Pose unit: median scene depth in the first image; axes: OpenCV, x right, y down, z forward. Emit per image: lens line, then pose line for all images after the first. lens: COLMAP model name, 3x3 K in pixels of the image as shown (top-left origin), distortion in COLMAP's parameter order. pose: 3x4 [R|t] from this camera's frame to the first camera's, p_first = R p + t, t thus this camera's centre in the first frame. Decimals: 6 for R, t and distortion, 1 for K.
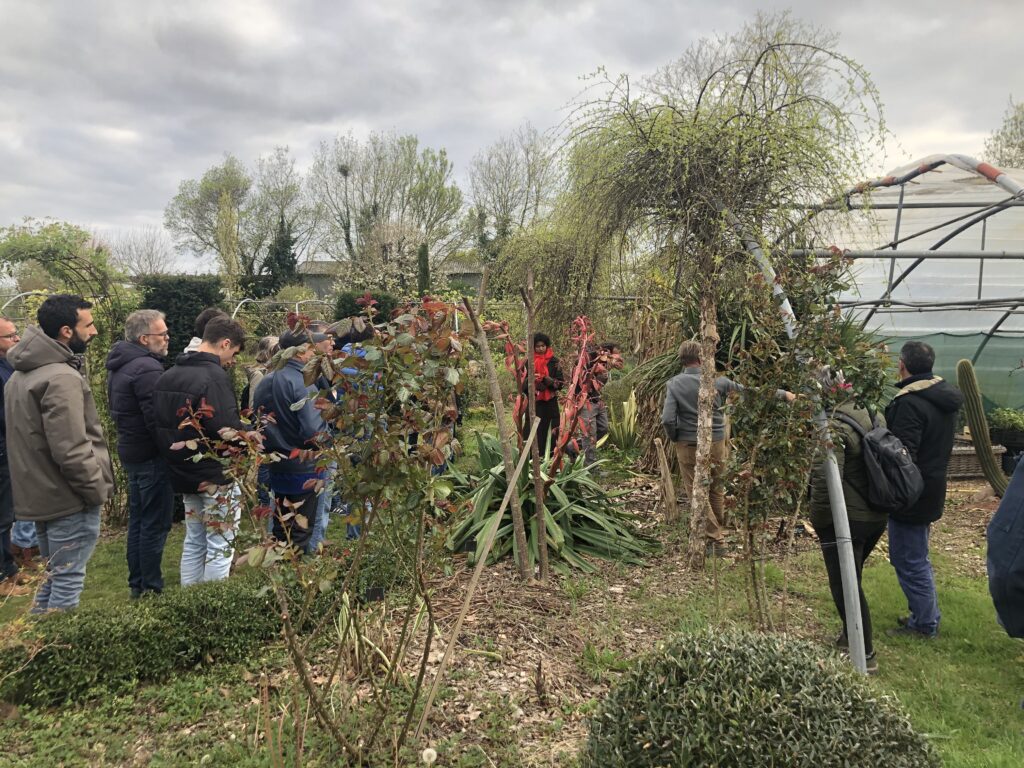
lens RADIAL K [[853.9, 0, 512.0], [0, 853.9, 384.0], [0, 0, 1]] dist [-0.030767, 0.002808]
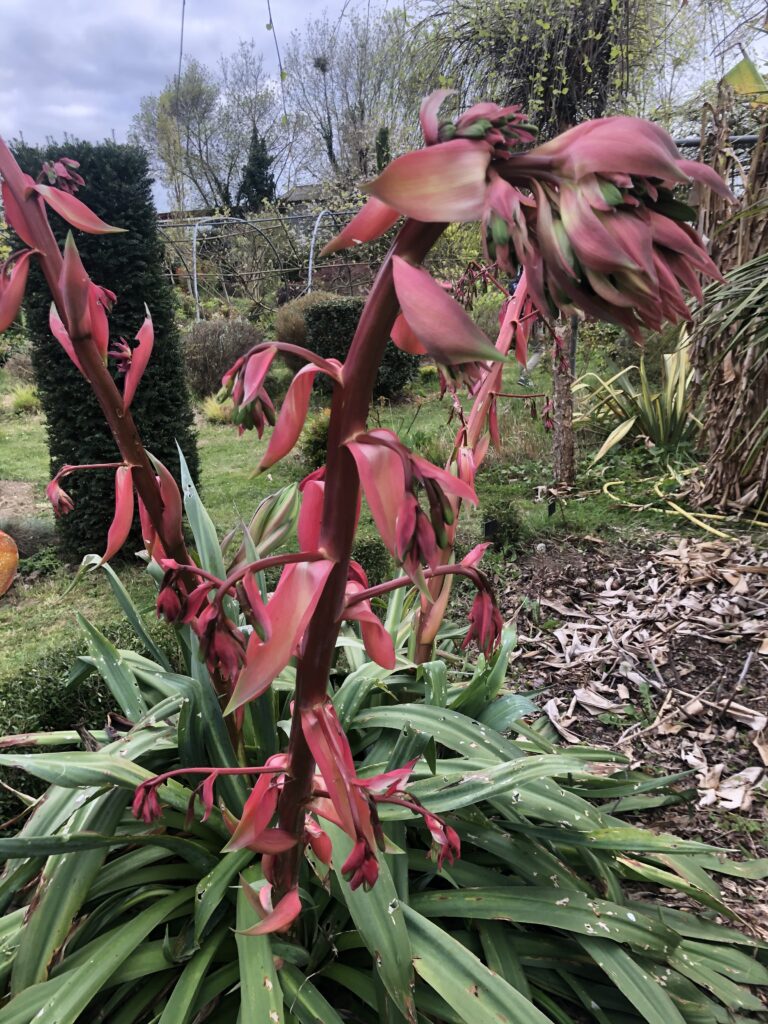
lens RADIAL K [[853.9, 0, 384.0], [0, 853.9, 512.0], [0, 0, 1]] dist [-0.030767, 0.002808]
pose [[0.982562, 0.000630, -0.185932, 0.016132], [0.040328, 0.975467, 0.216420, -0.001876], [0.181507, -0.220144, 0.958432, 0.124366]]
